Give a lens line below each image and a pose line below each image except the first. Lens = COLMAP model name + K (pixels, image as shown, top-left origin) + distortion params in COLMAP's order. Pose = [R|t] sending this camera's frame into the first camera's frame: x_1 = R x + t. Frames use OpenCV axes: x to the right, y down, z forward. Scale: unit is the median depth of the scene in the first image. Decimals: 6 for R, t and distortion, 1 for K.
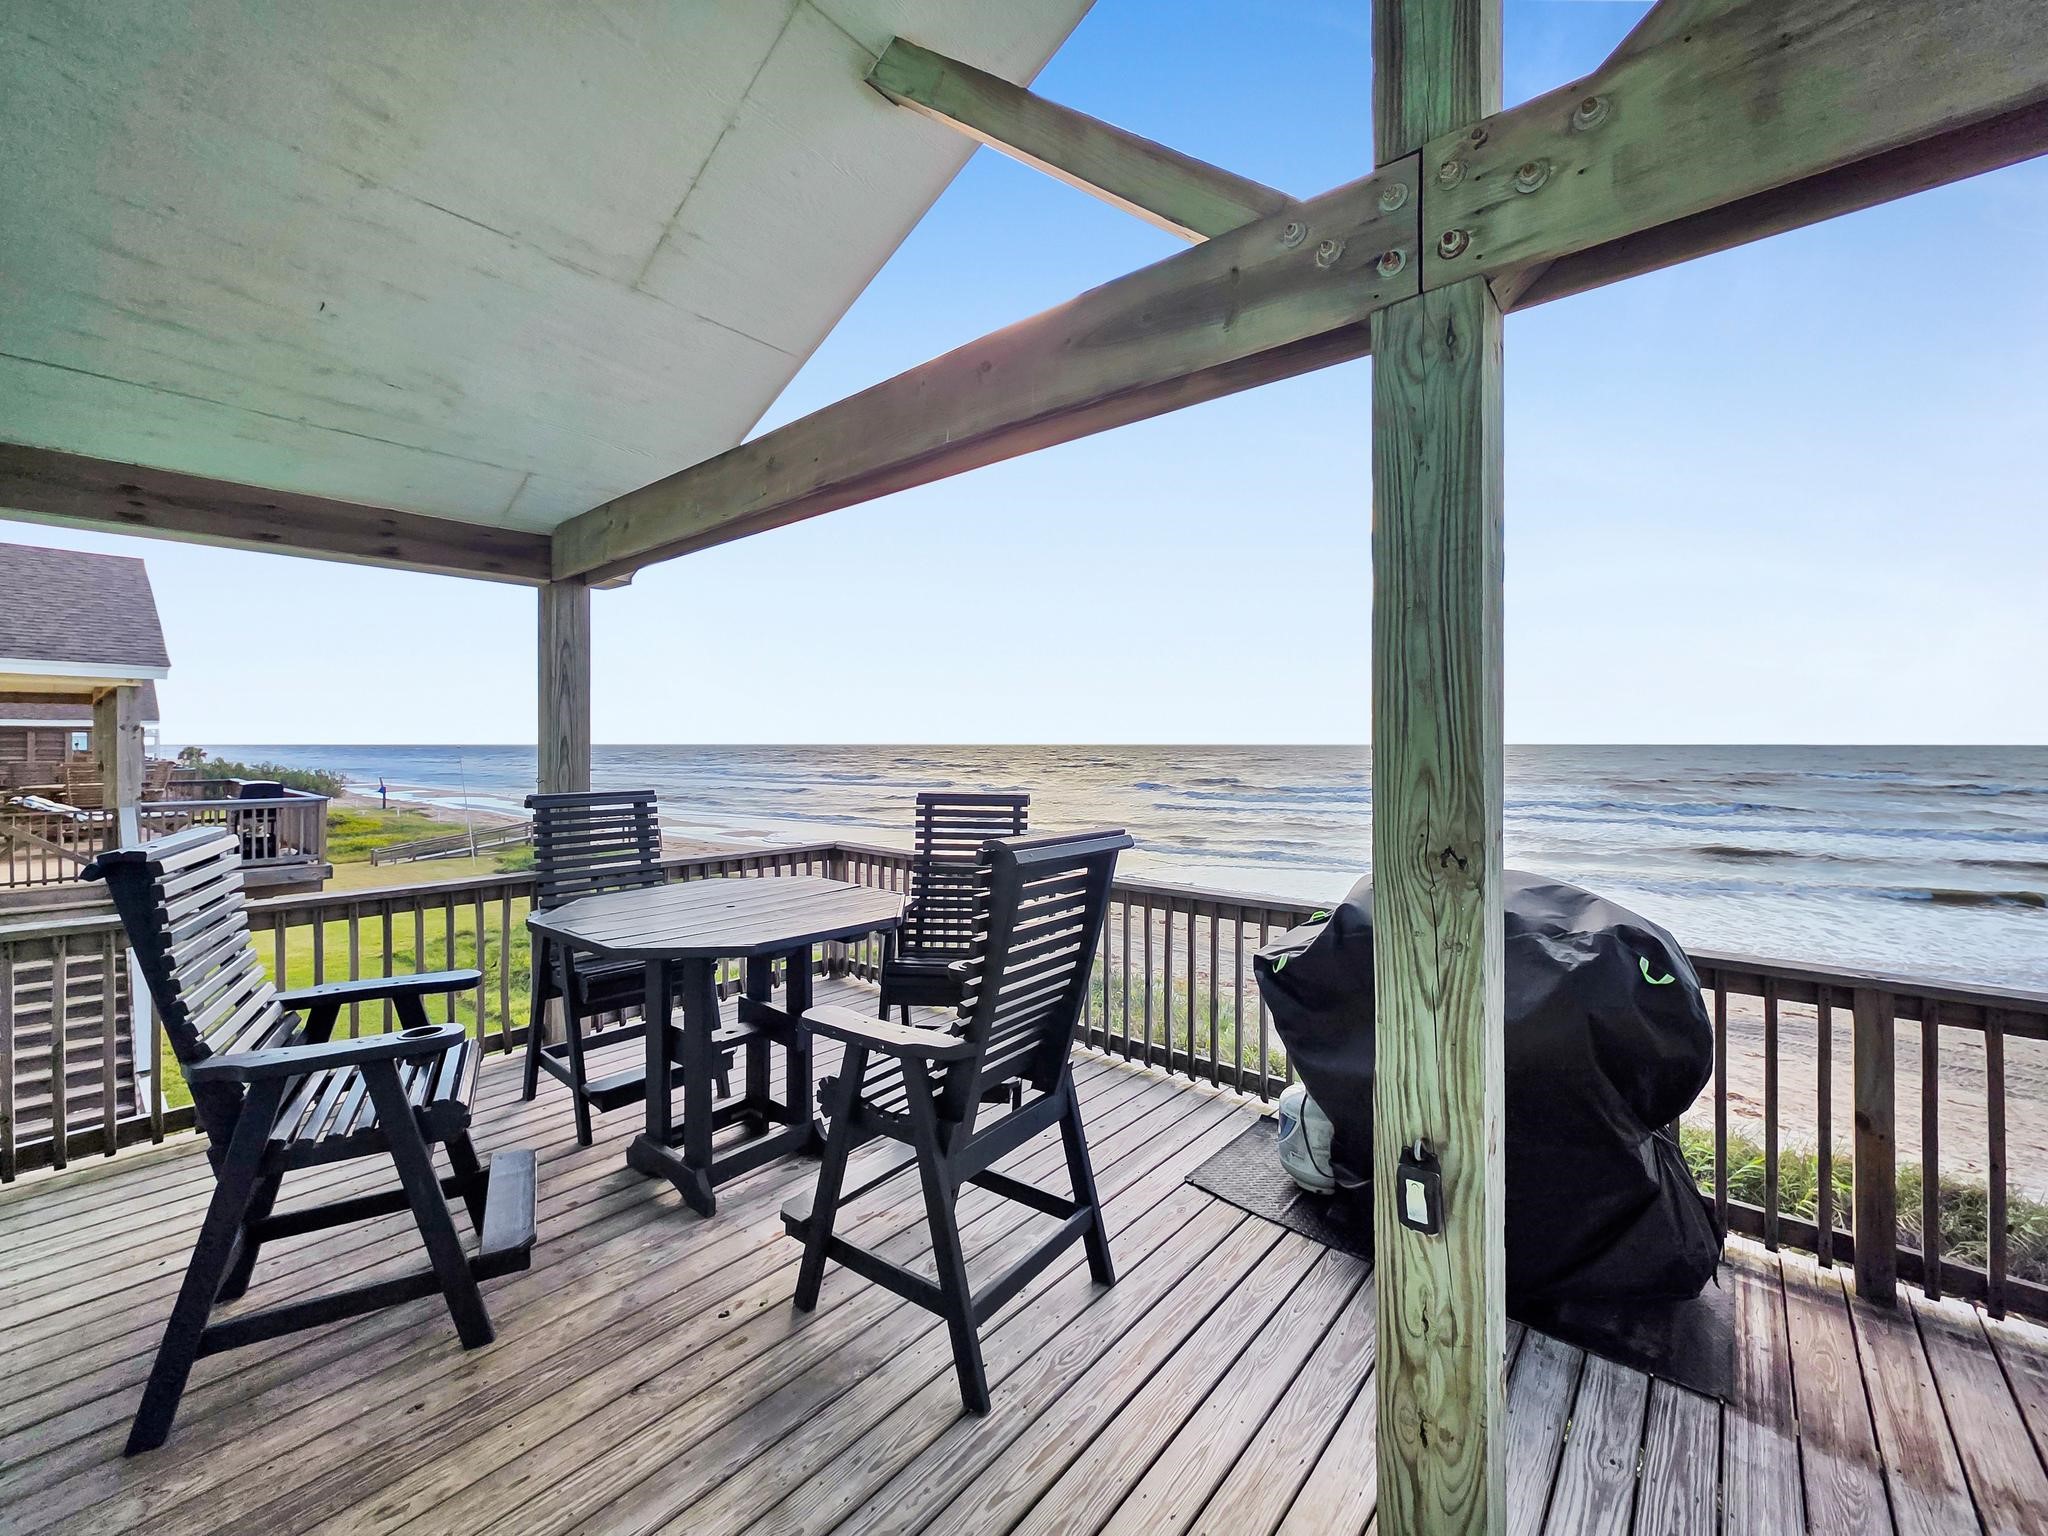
lens RADIAL K [[827.2, 0, 1049.3], [0, 827.2, 755.8], [0, 0, 1]] dist [0.000512, 0.000630]
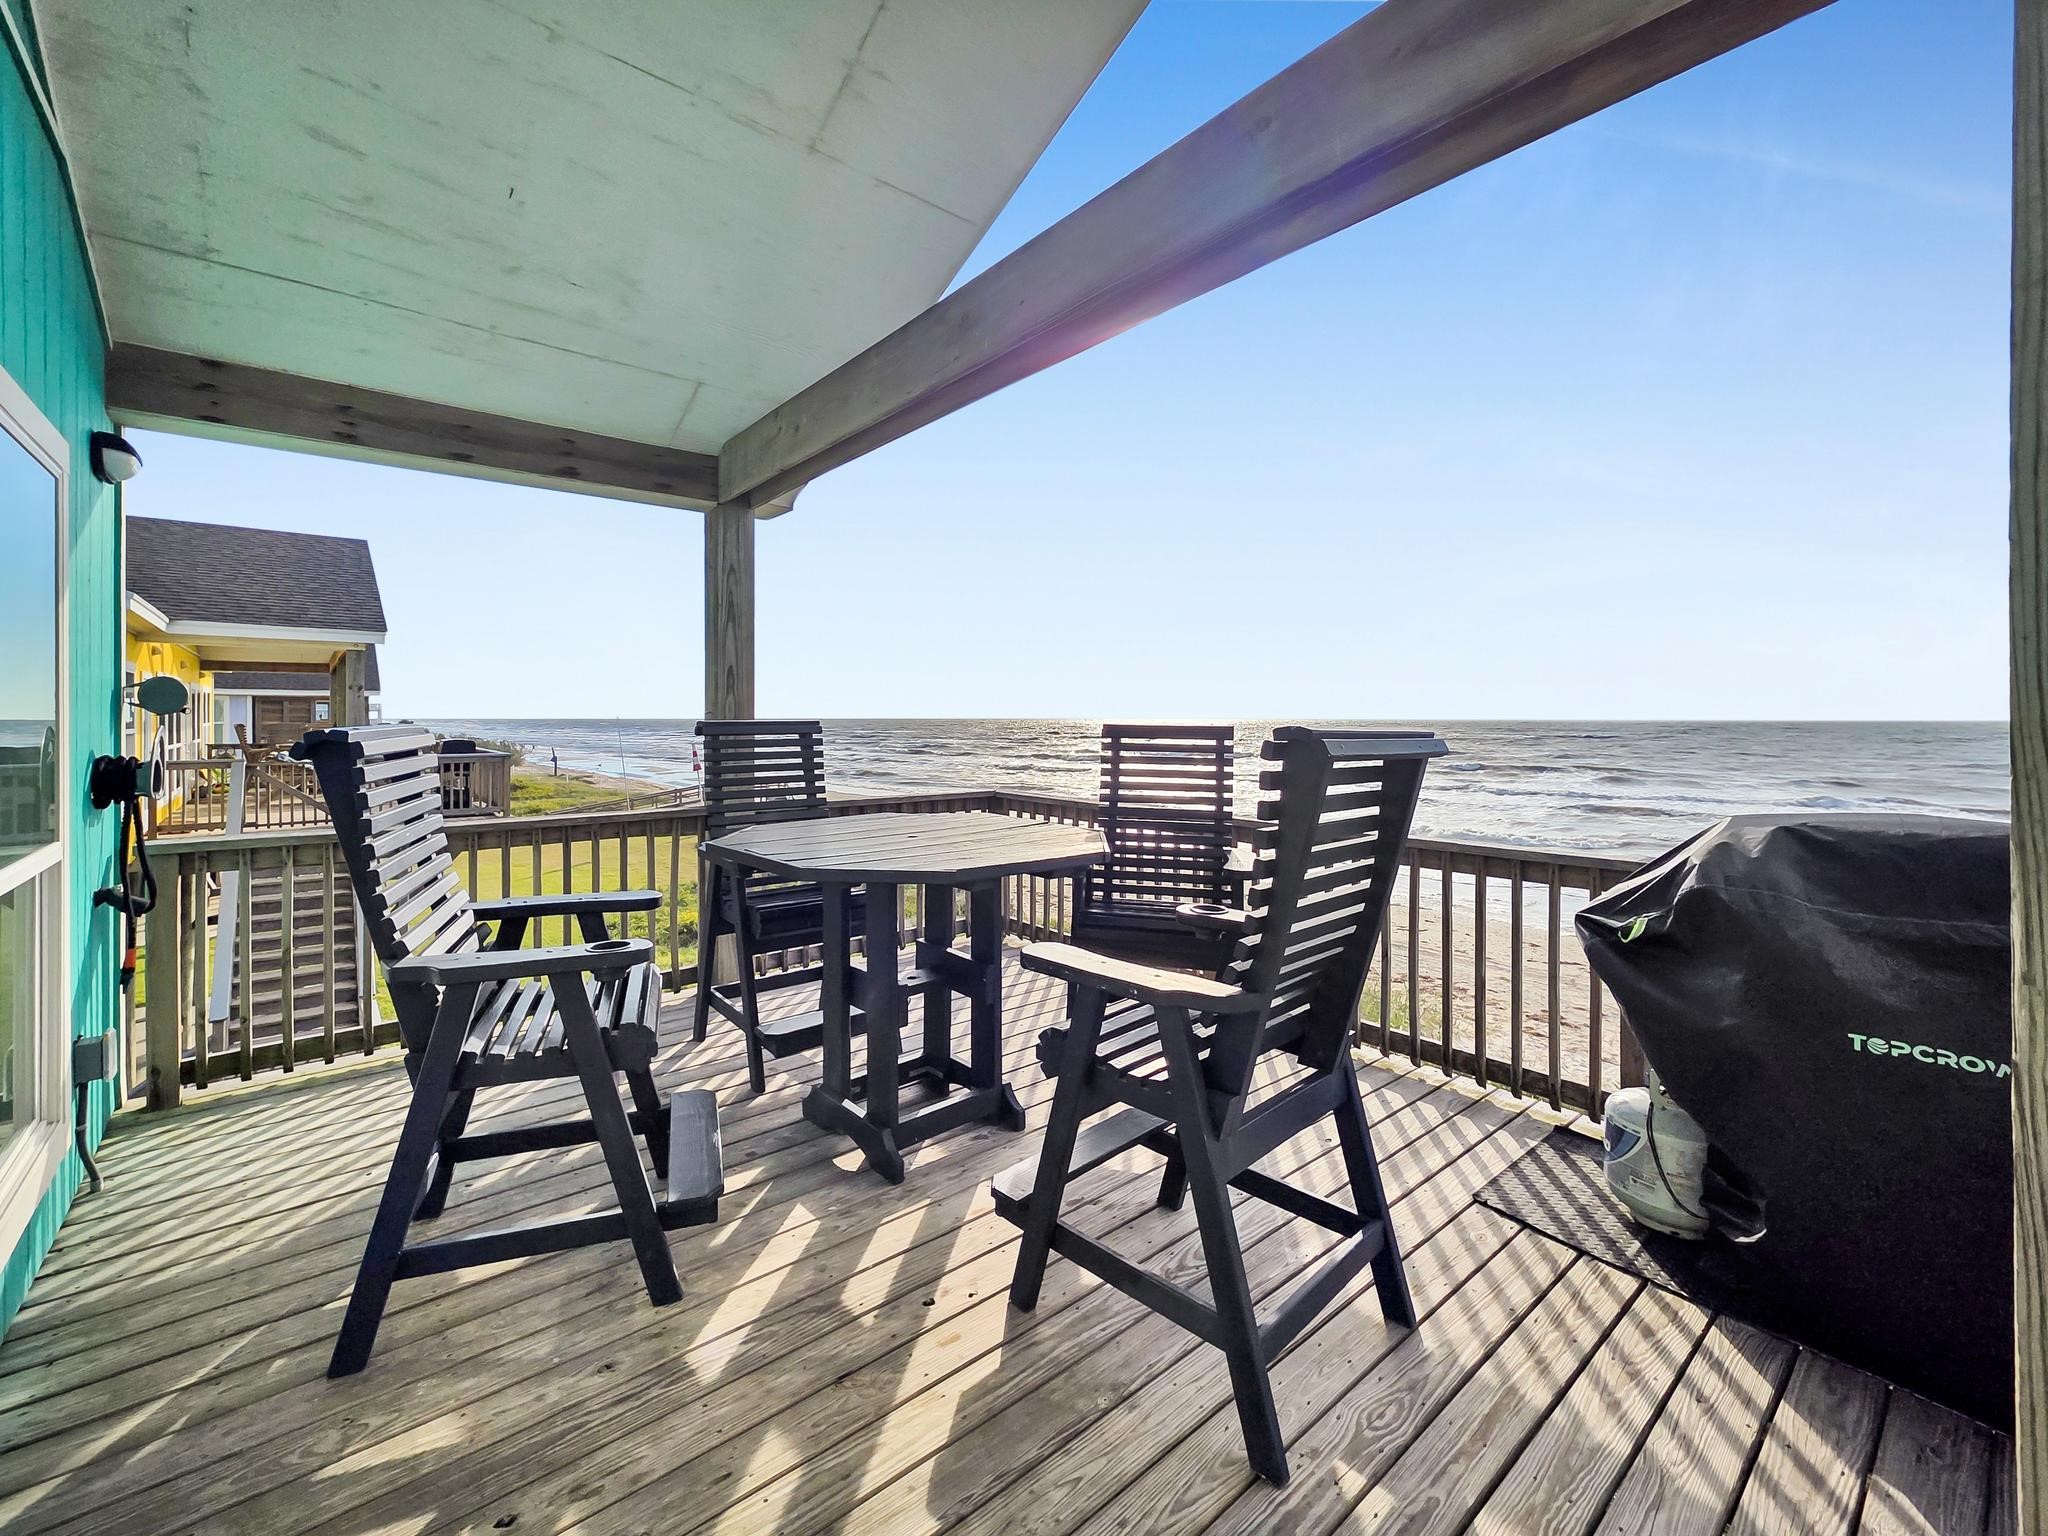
lens RADIAL K [[870.7, 0, 1019.8], [0, 870.7, 730.6], [0, 0, 1]] dist [0.001111, 0.000334]
pose [[0.982366, 0.004789, -0.186904, -0.124713], [-0.003855, 0.999978, 0.005356, 0.079993], [0.186926, -0.004541, 0.982364, 0.134662]]
